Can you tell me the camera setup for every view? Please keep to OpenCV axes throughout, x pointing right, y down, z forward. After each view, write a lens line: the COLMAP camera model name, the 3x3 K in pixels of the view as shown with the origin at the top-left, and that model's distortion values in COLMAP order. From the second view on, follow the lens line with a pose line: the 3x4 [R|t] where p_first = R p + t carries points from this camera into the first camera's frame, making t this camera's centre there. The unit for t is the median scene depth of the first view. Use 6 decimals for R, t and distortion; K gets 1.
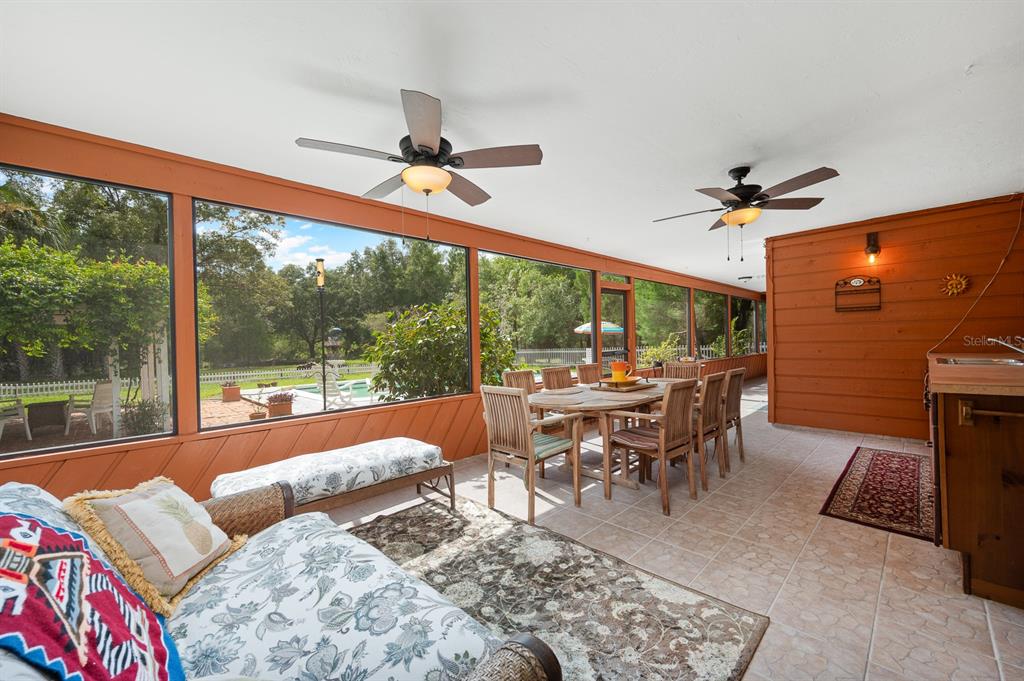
lens RADIAL K [[407.3, 0, 518.5], [0, 407.3, 338.5], [0, 0, 1]] dist [-0.001426, 0.000205]
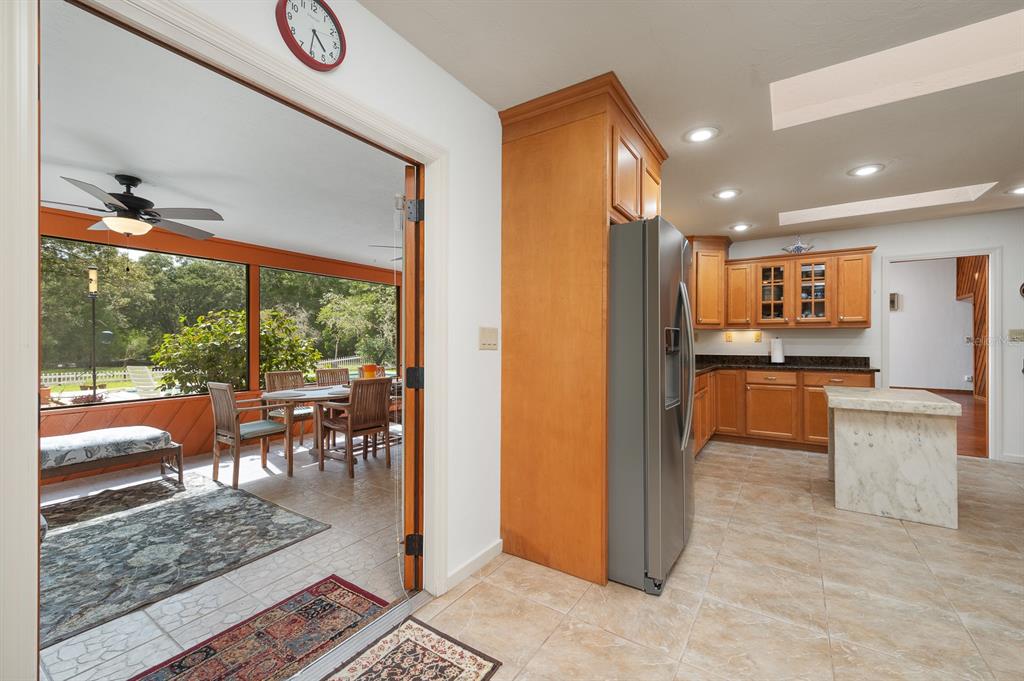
lens RADIAL K [[407.3, 0, 511.5], [0, 407.3, 343.1], [0, 0, 1]] dist [-0.001426, 0.000205]
pose [[0.979104, 0.022249, 0.202141, 0.634861], [-0.022699, 0.999742, -0.000088, -0.030572], [-0.202091, -0.004502, 0.979356, -0.463275]]
